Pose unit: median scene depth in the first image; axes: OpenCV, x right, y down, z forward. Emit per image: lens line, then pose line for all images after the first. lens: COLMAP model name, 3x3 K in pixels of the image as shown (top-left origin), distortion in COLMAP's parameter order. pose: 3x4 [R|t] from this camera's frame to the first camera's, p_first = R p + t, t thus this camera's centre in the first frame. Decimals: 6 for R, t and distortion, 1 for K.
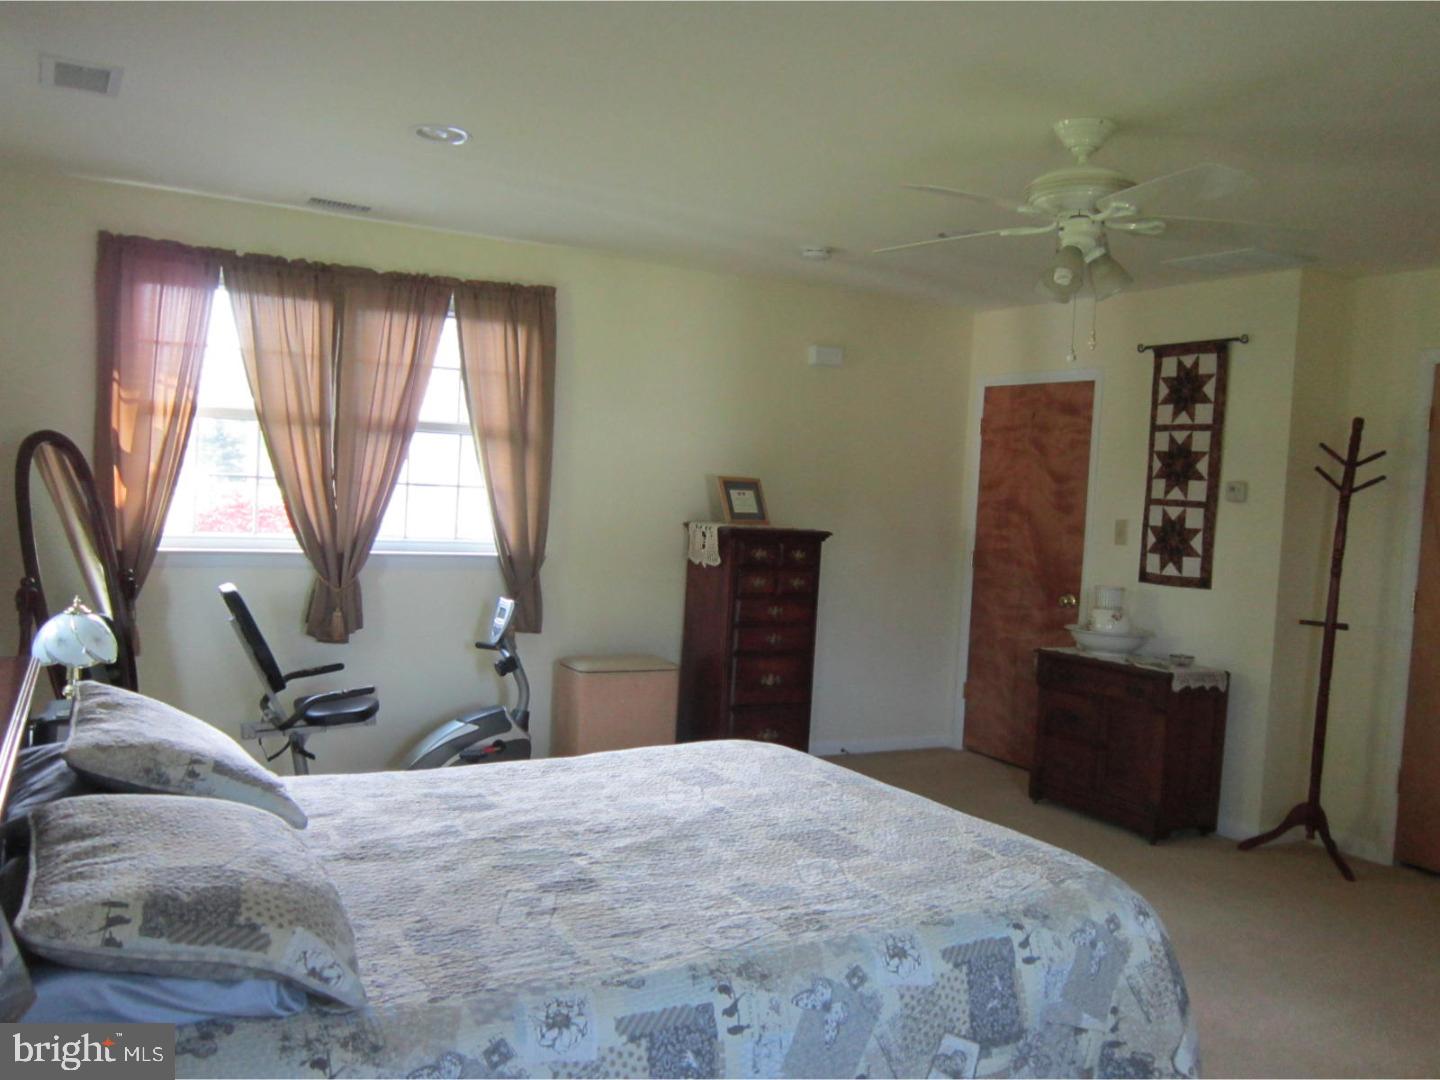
lens RADIAL K [[1188.7, 0, 720.2], [0, 1188.7, 539.1], [0, 0, 1]] dist [-0.000142, -0.002417]
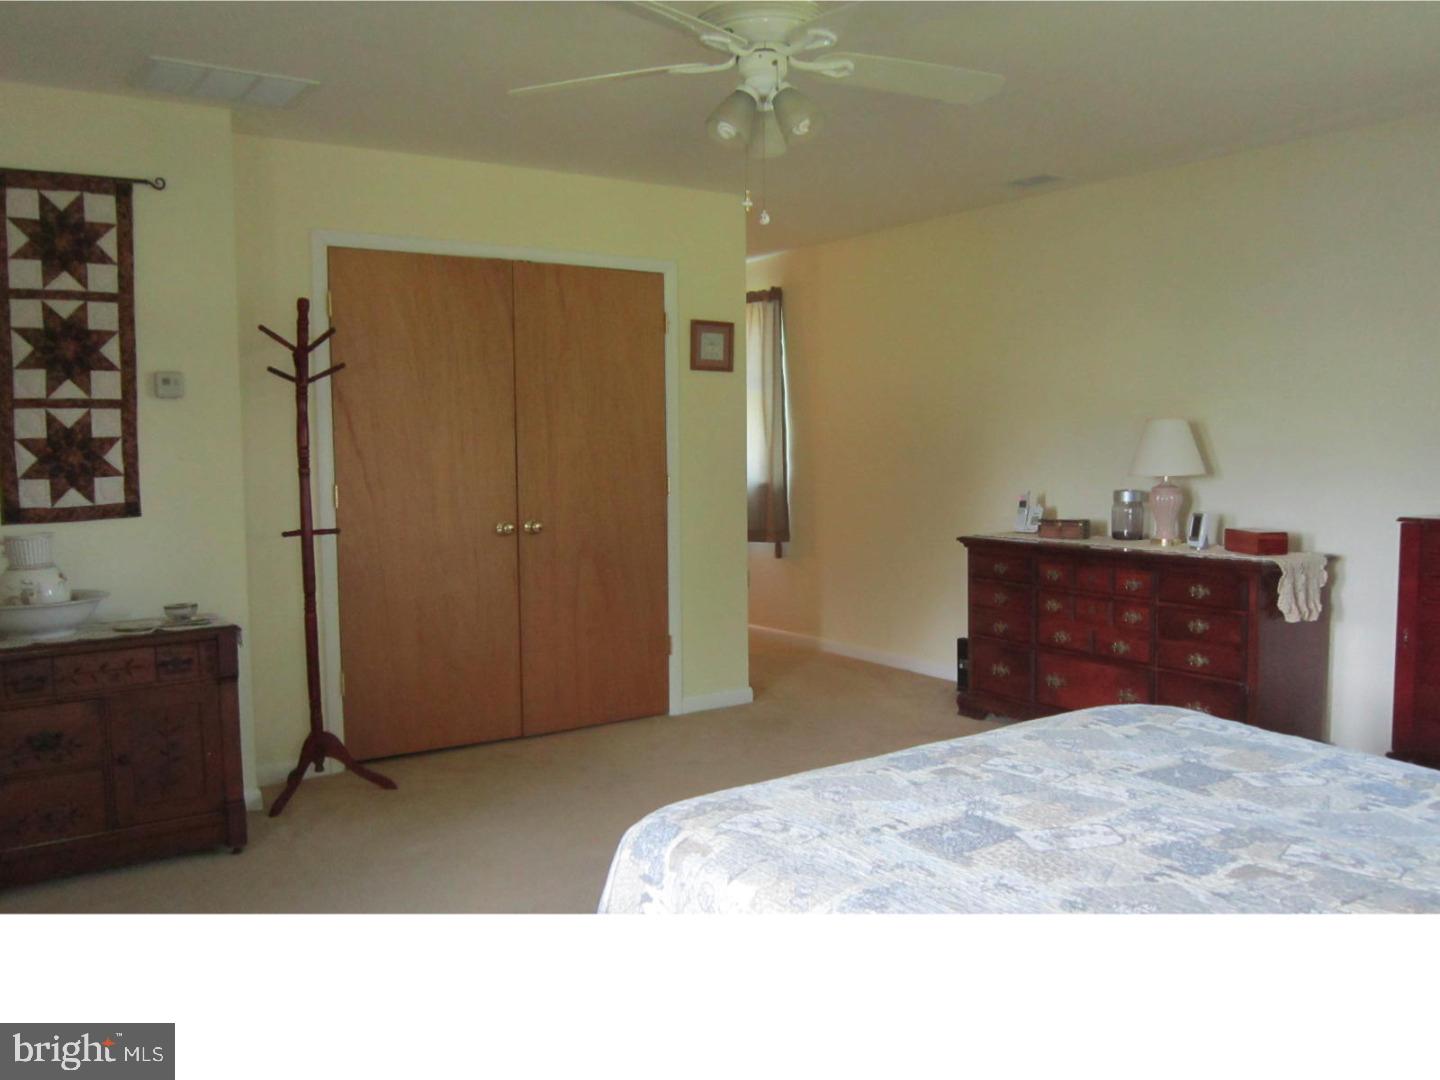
lens RADIAL K [[1188.7, 0, 720.6], [0, 1188.7, 537.8], [0, 0, 1]] dist [-0.000142, -0.002417]
pose [[-0.048200, -0.134505, 0.989740, -0.350618], [0.067630, 0.988178, 0.137586, -0.023015], [-0.996546, 0.073567, -0.038533, 0.662265]]
